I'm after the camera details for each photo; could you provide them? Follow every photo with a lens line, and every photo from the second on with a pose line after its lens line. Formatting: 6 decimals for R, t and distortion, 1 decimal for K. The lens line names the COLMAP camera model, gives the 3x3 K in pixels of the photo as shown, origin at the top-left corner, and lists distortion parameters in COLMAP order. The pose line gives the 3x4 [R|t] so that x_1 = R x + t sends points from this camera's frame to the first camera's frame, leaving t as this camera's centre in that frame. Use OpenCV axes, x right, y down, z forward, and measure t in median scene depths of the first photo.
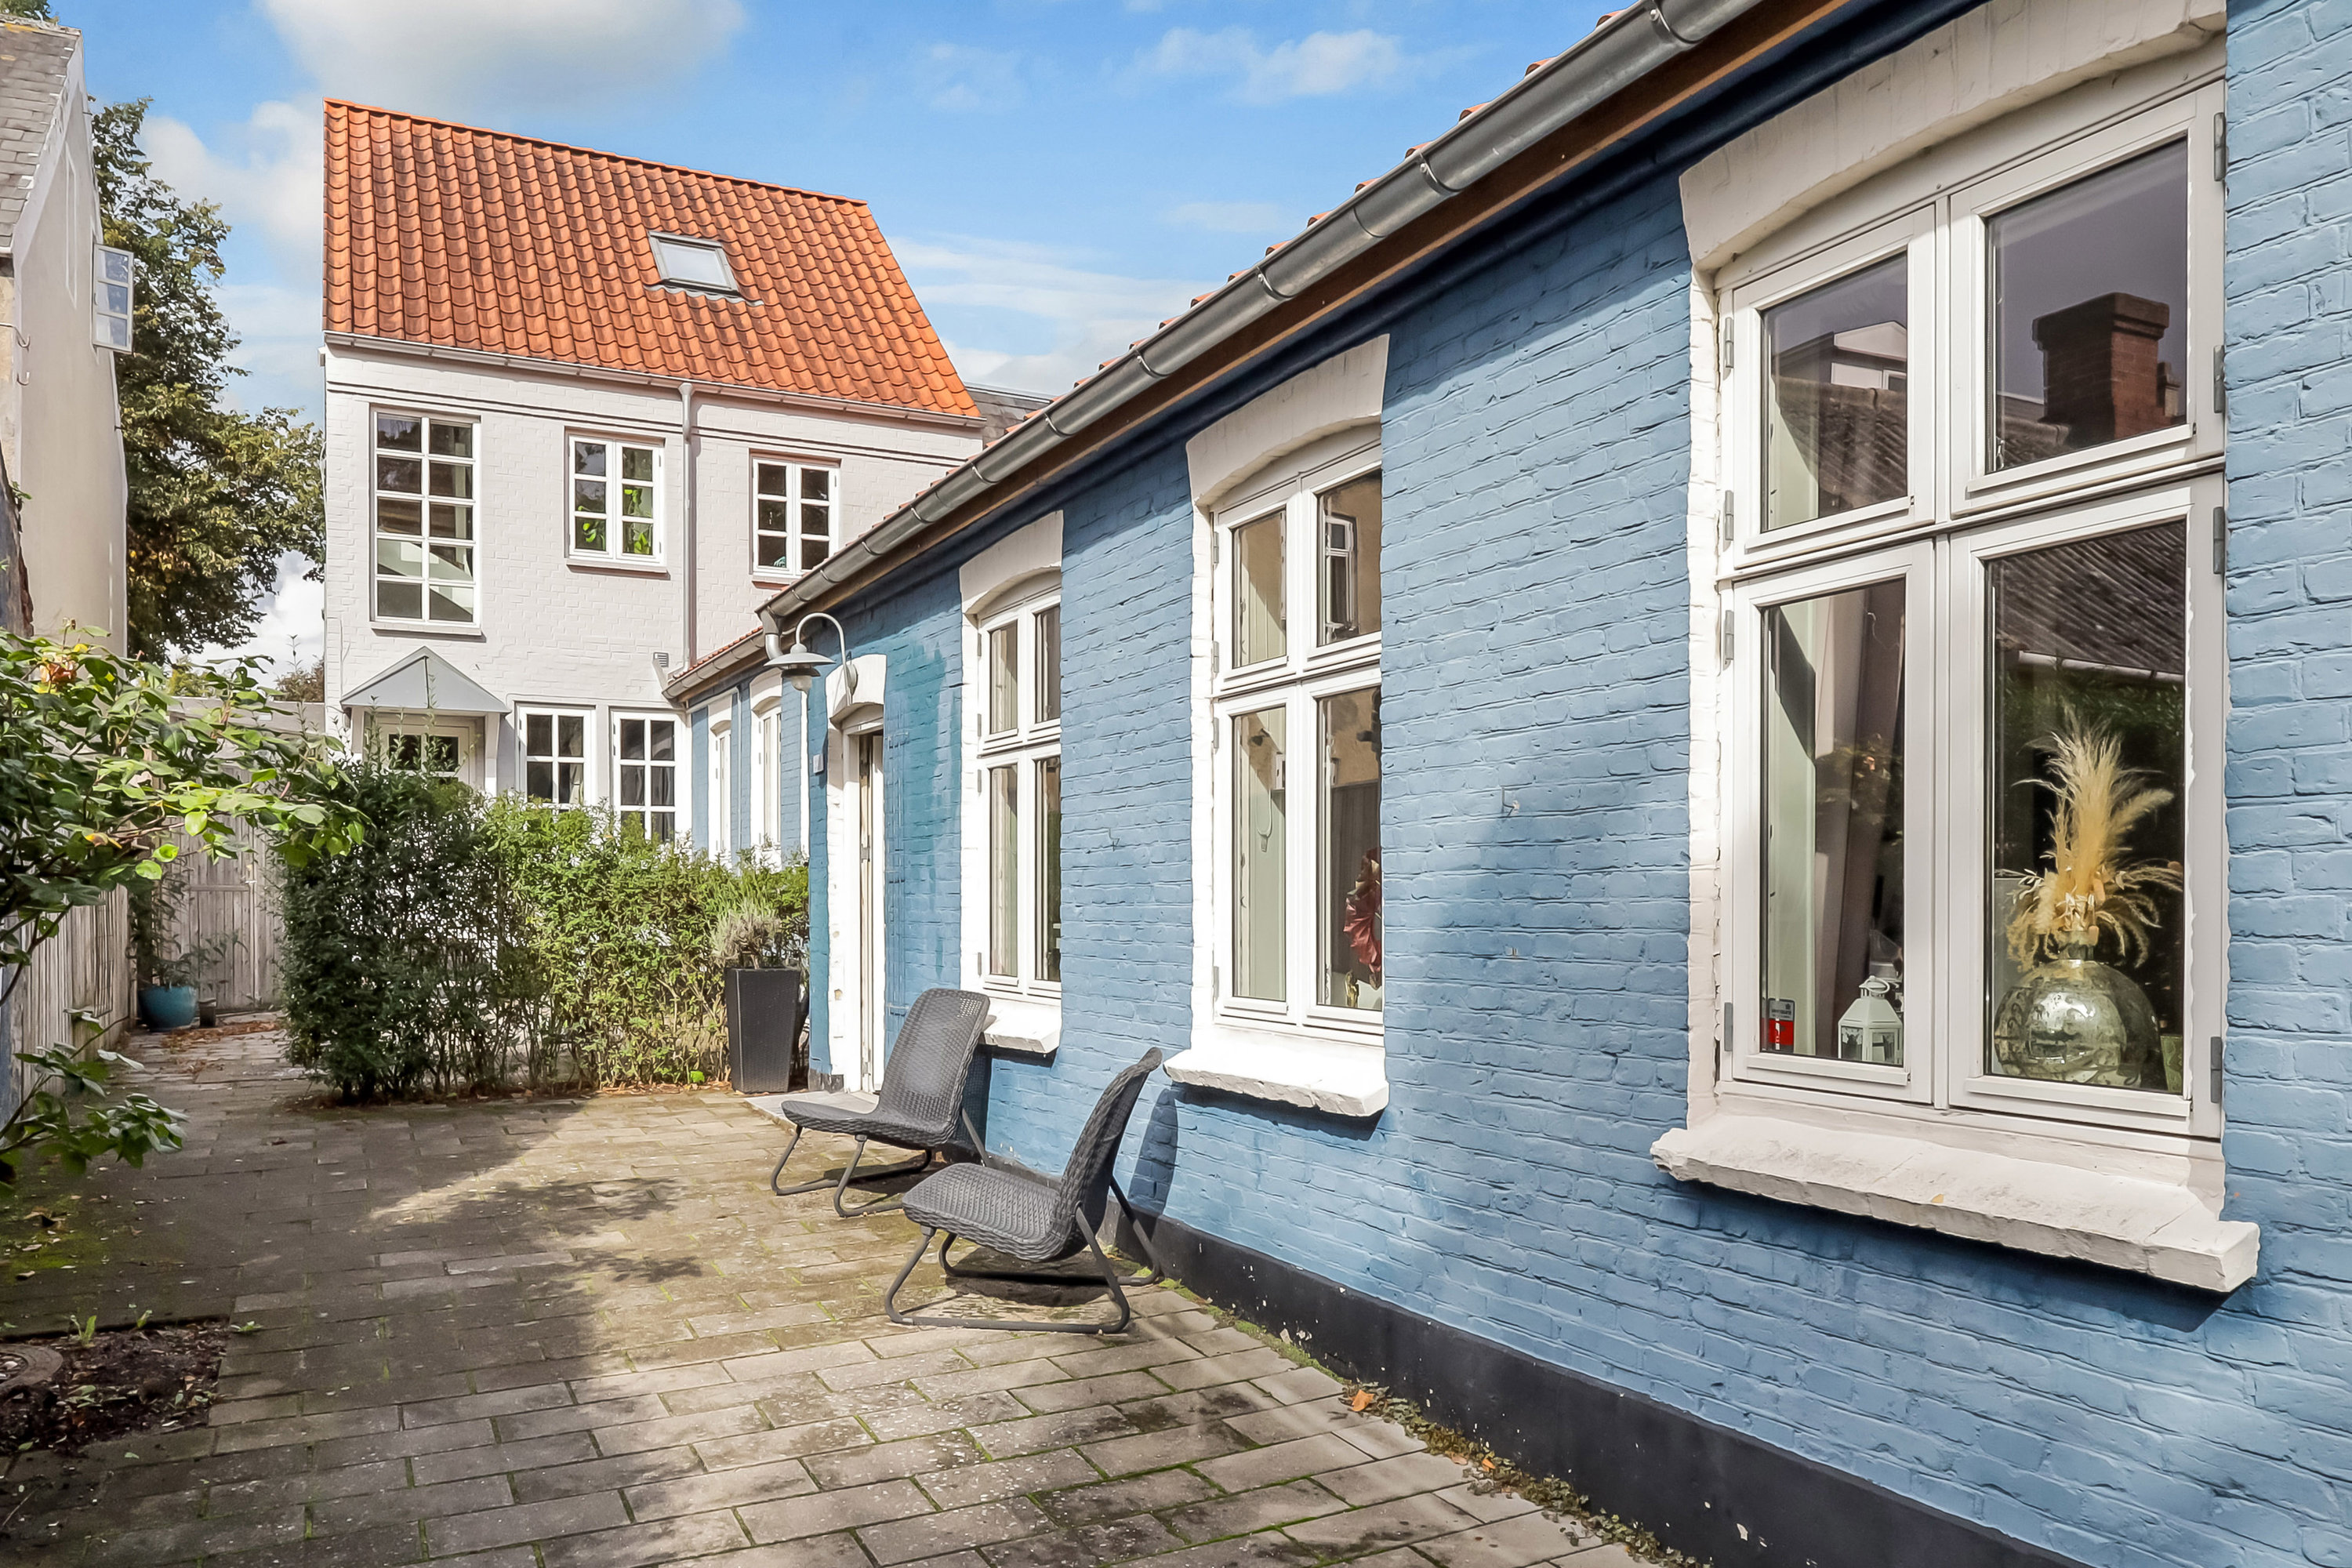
lens RADIAL K [[1636.8, 0, 1175.2], [0, 1636.8, 925.1], [0, 0, 1]] dist [0.009588, 0.000520]
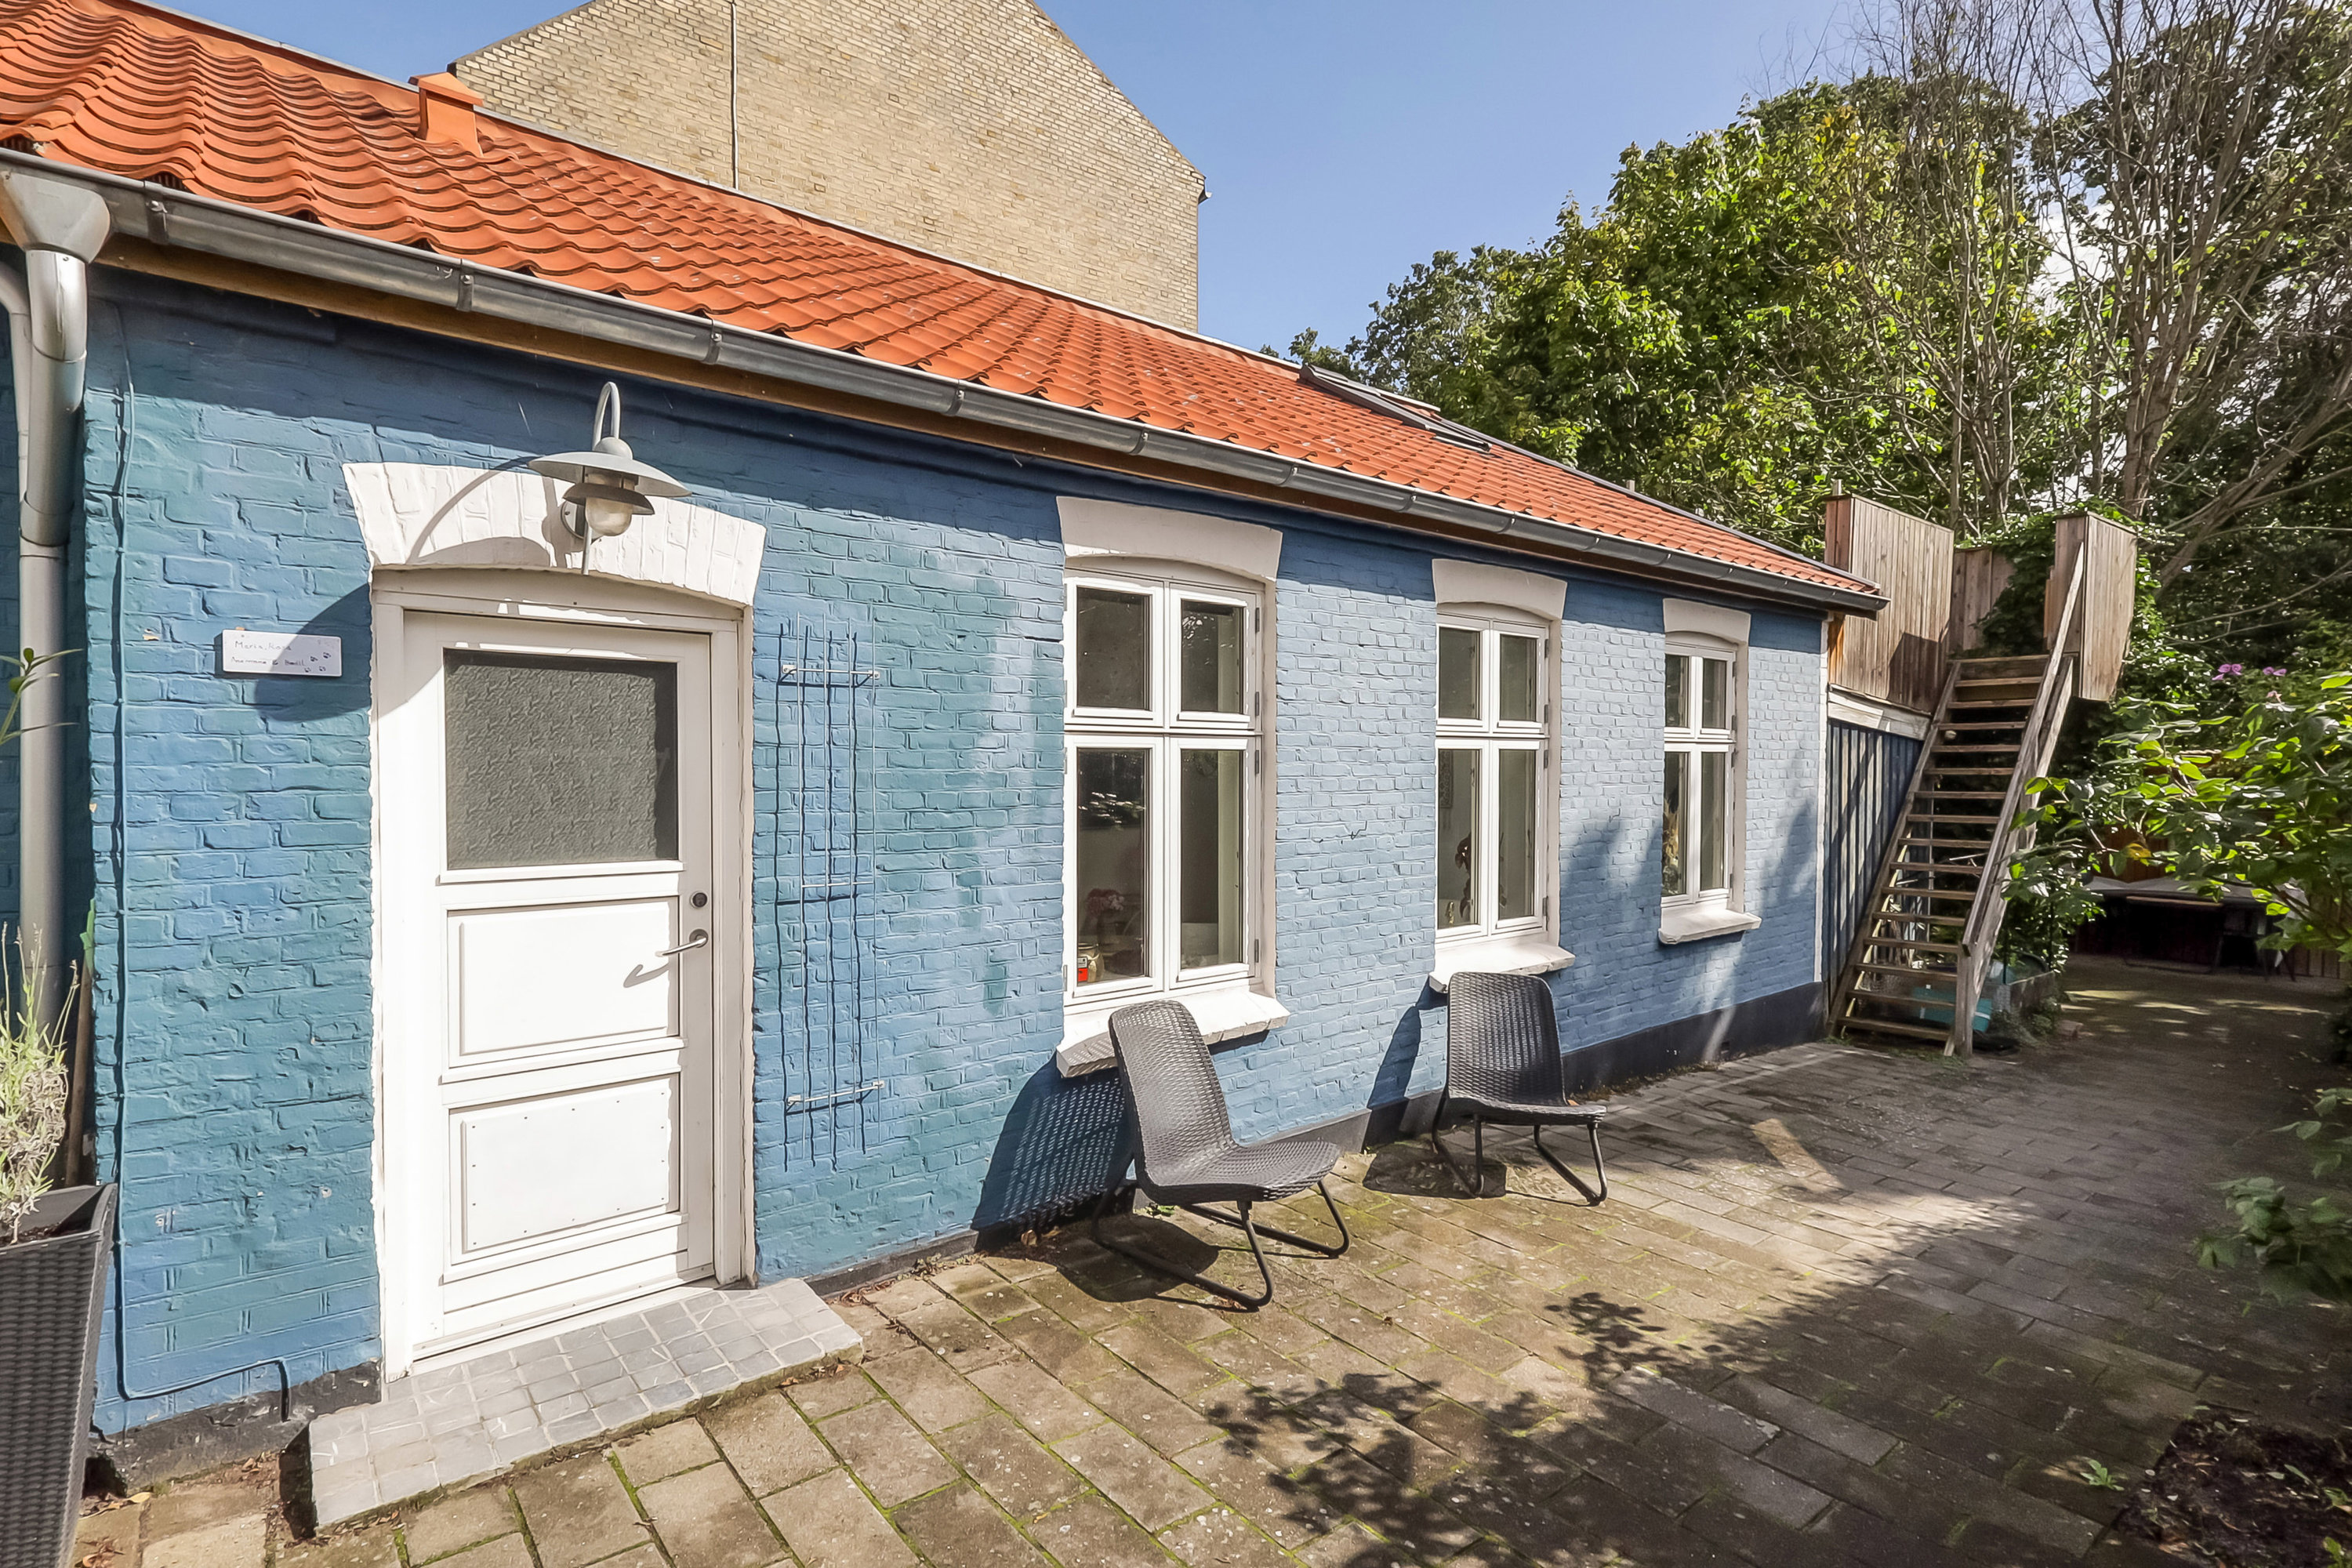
lens RADIAL K [[1141.2, 0, 1176.0], [0, 1141.2, 784.0], [0, 0, 1]] dist [0.020821, -0.000007]
pose [[-0.216114, -0.014108, 0.976266, -0.427063], [0.012304, 0.999777, 0.017171, -0.050785], [-0.976291, 0.015722, -0.215892, 0.652484]]
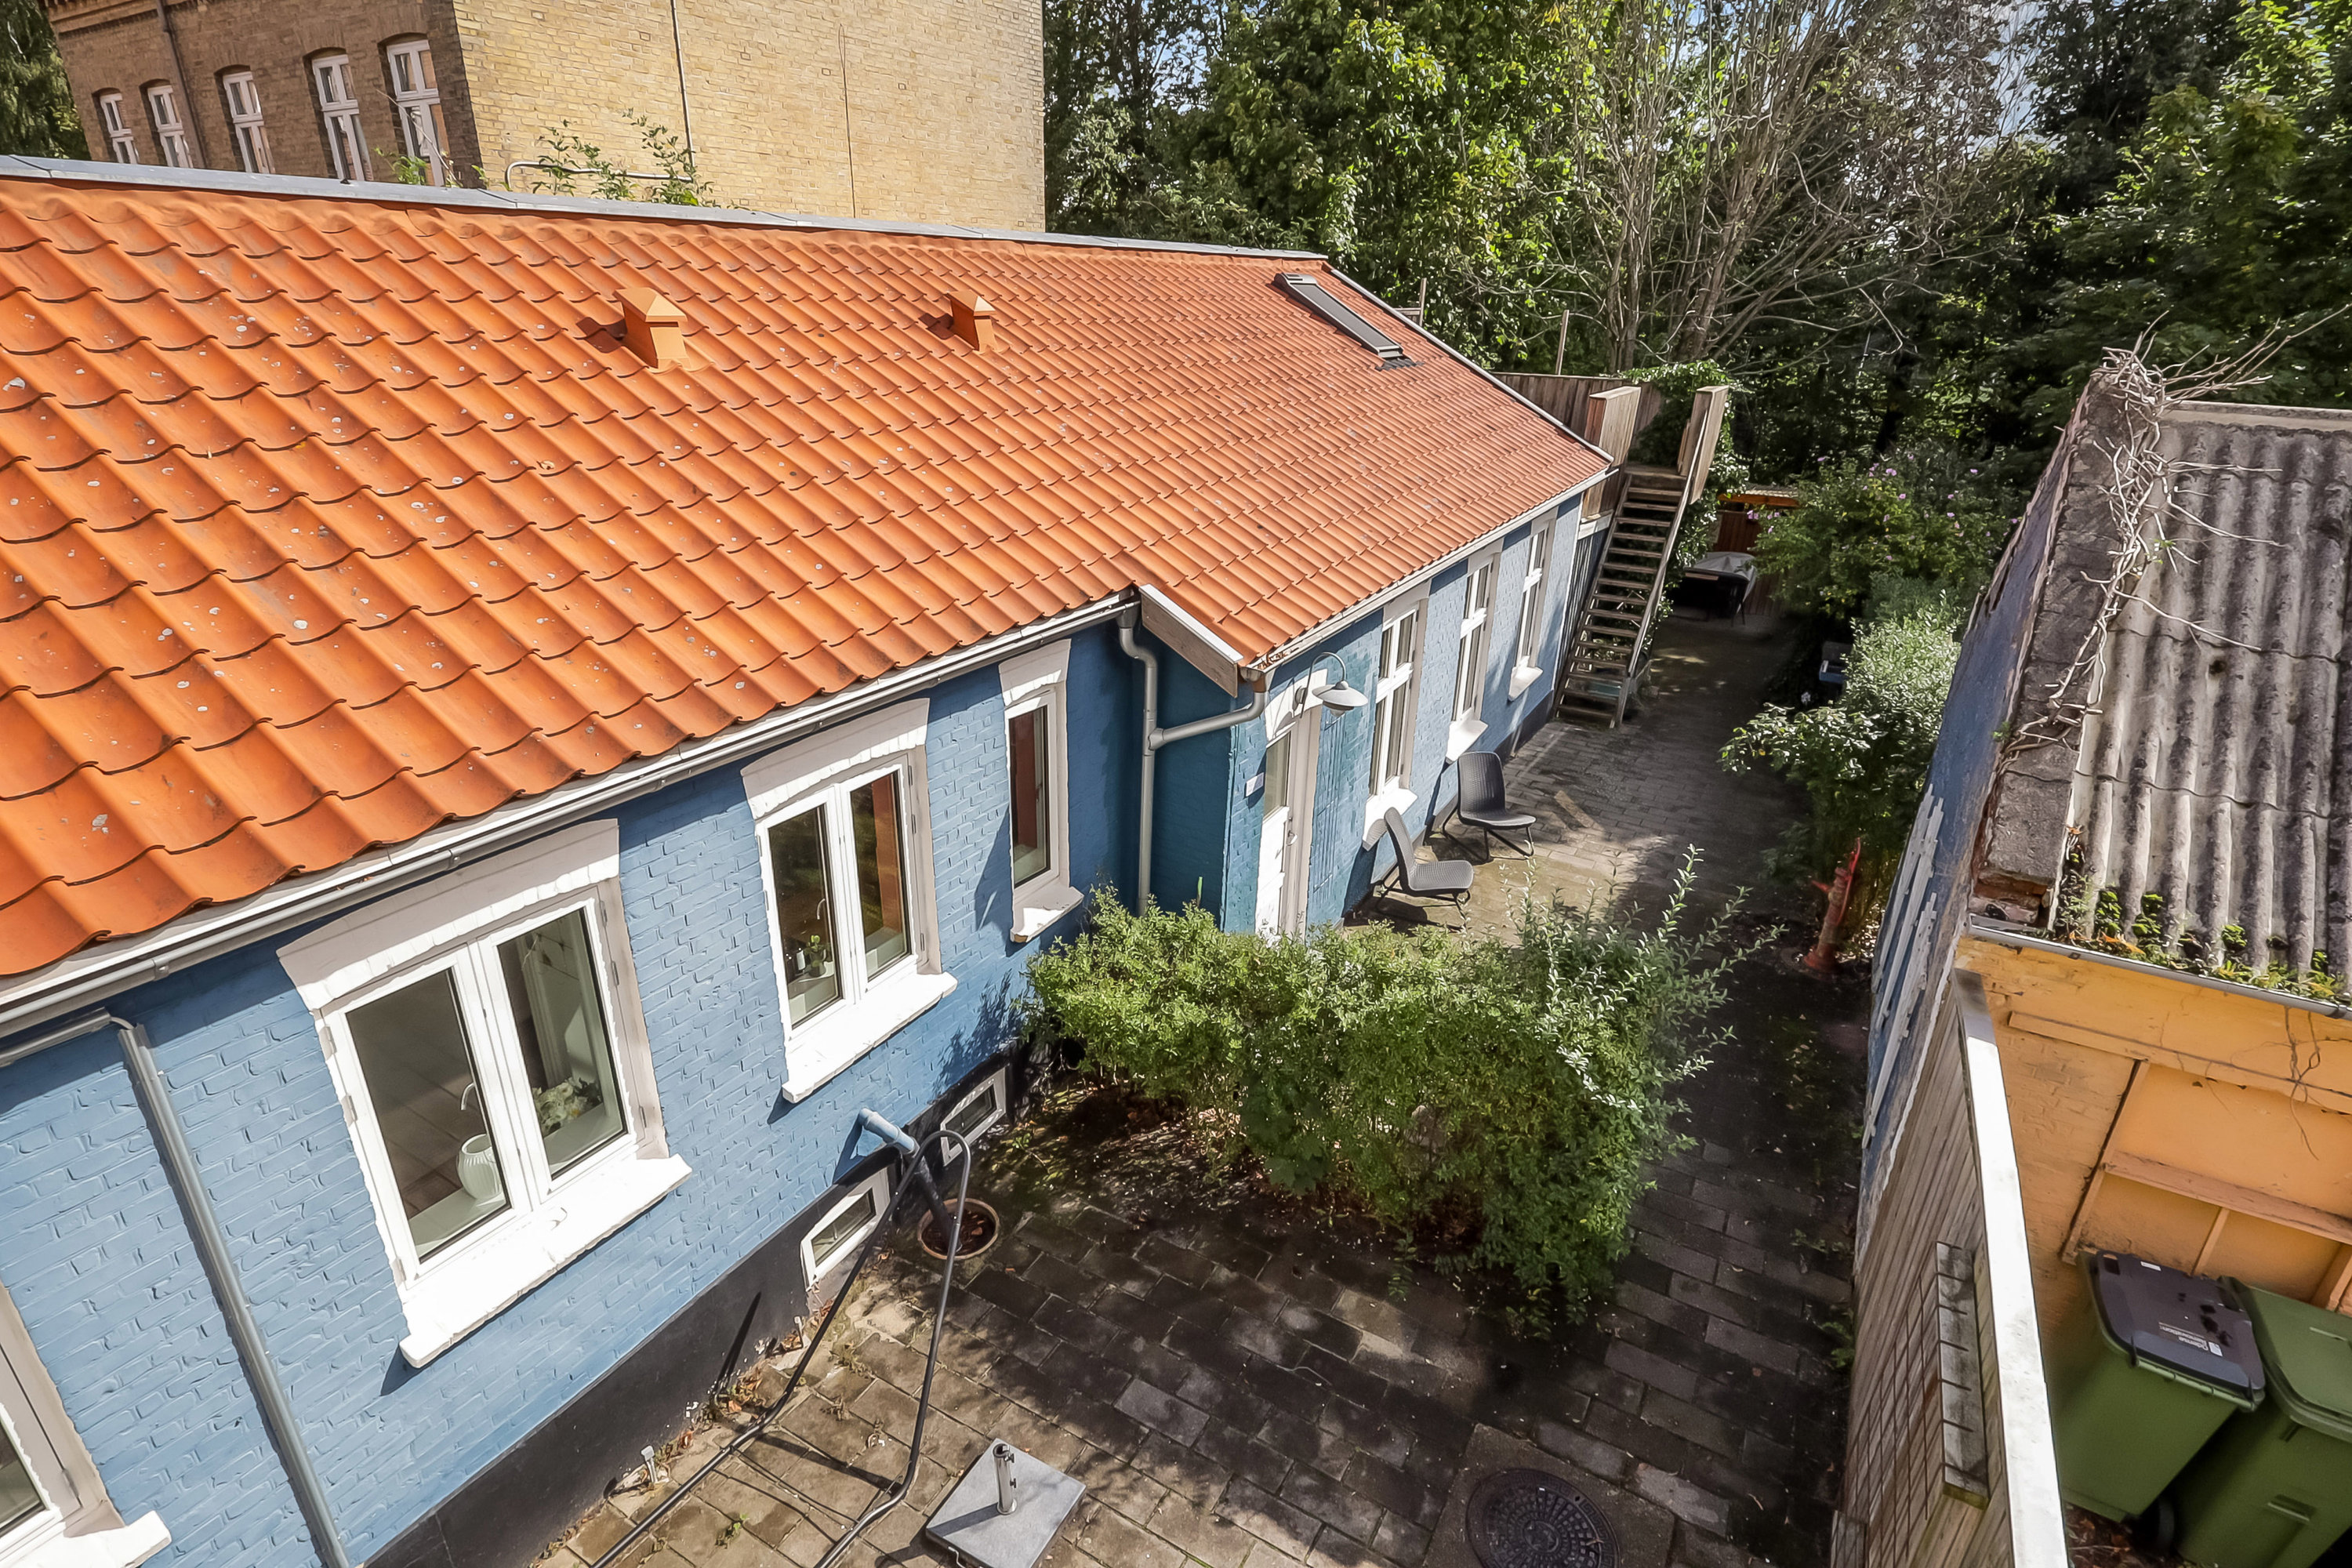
lens RADIAL K [[1141.2, 0, 1176.0], [0, 1141.2, 784.0], [0, 0, 1]] dist [0.020821, -0.000007]
pose [[-0.534944, -0.350049, 0.768961, -0.620152], [-0.014462, 0.913794, 0.405919, -0.330350], [-0.844764, 0.206023, -0.493891, 1.125893]]
